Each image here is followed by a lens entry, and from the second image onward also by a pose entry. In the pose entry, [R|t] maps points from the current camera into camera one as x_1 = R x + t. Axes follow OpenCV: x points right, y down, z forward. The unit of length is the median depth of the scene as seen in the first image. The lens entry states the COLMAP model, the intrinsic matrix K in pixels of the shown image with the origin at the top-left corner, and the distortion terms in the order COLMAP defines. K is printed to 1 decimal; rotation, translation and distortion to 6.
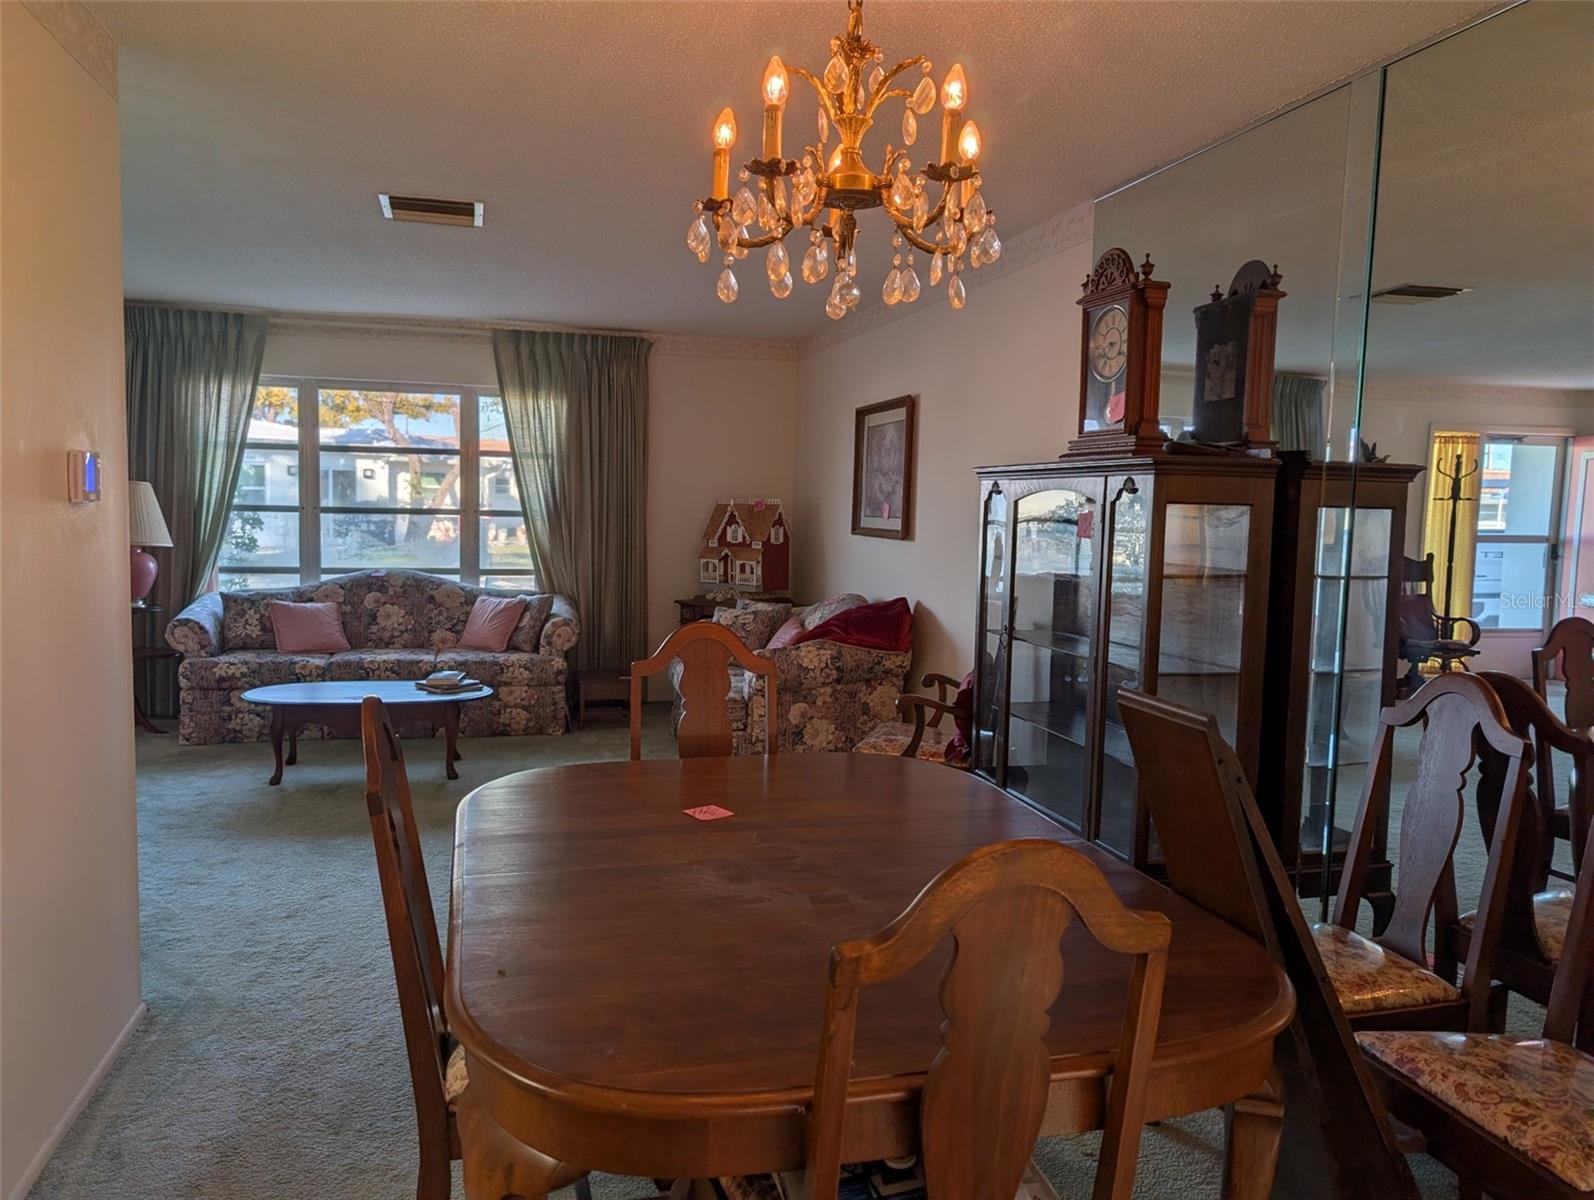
lens RADIAL K [[1129.3, 0, 797.0], [0, 1129.3, 600.0], [0, 0, 1]] dist [0.006226, -0.000139]
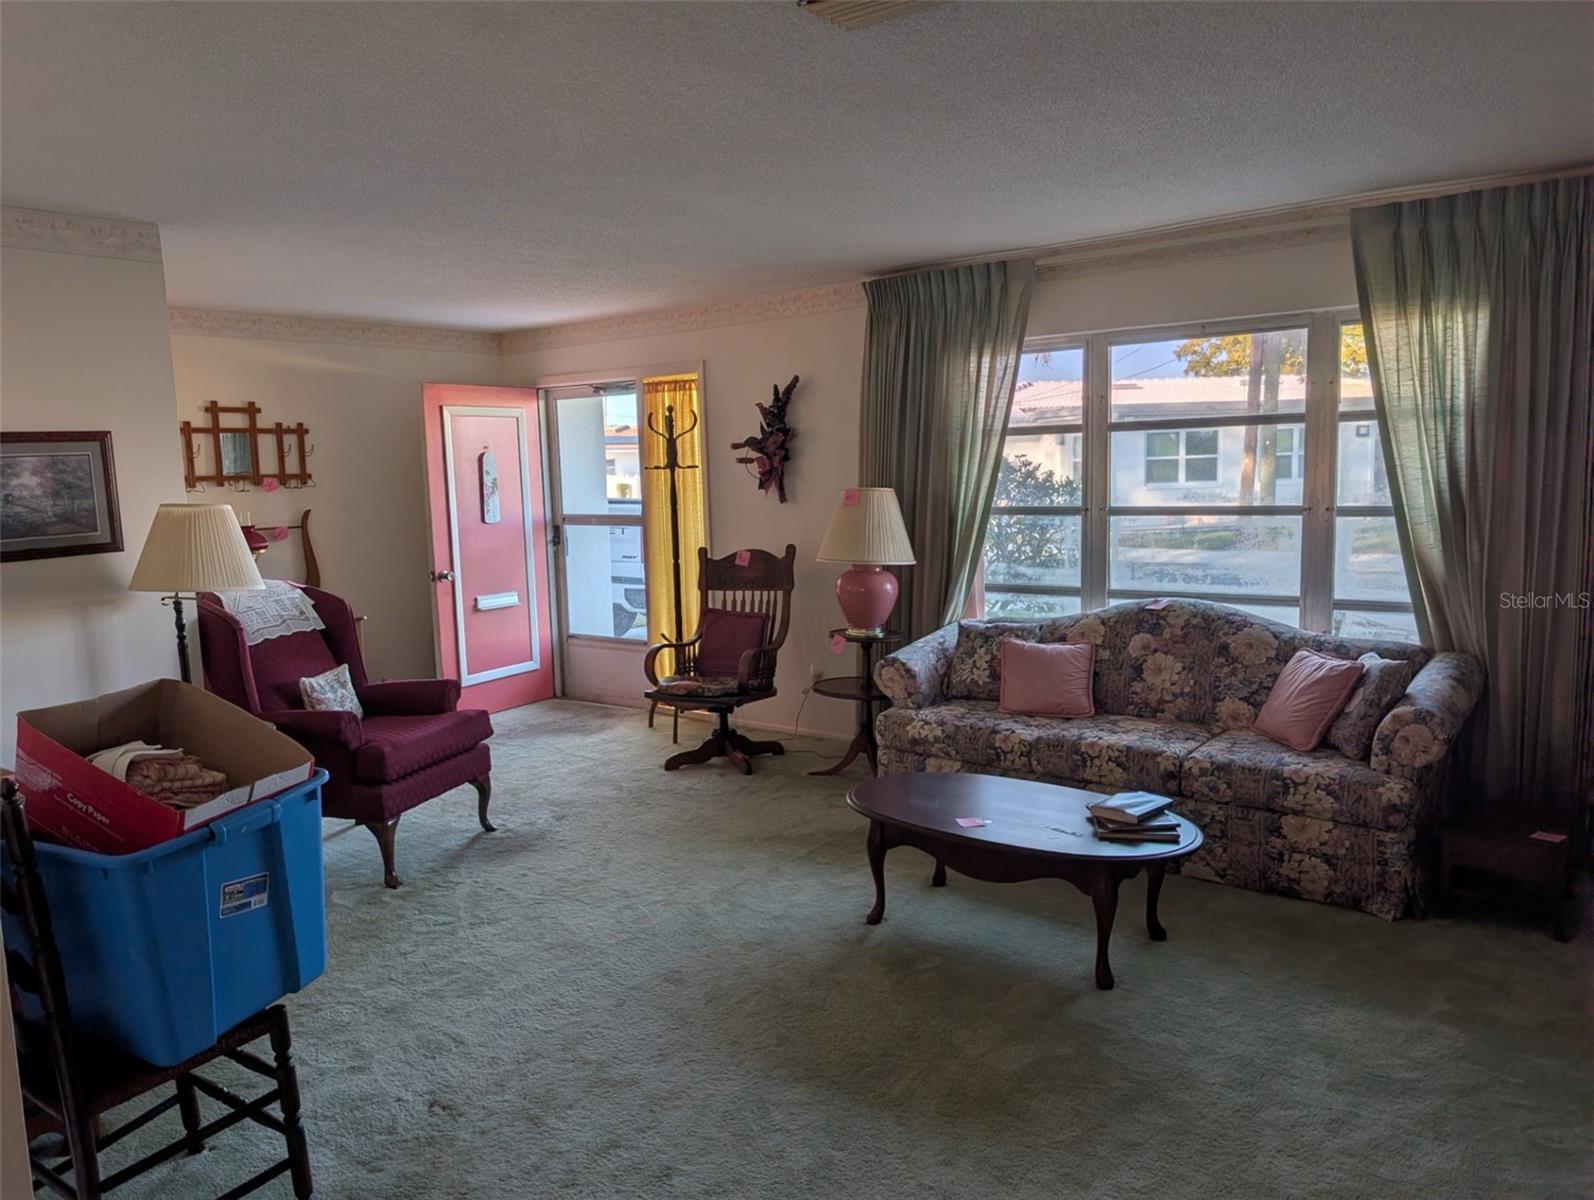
lens RADIAL K [[1129.3, 0, 797.0], [0, 1129.3, 600.0], [0, 0, 1]] dist [0.006226, -0.000139]
pose [[0.608420, 0.052847, -0.791854, 0.043241], [-0.029764, 0.998598, 0.043776, -0.051522], [0.793057, -0.003066, 0.609139, 0.415353]]
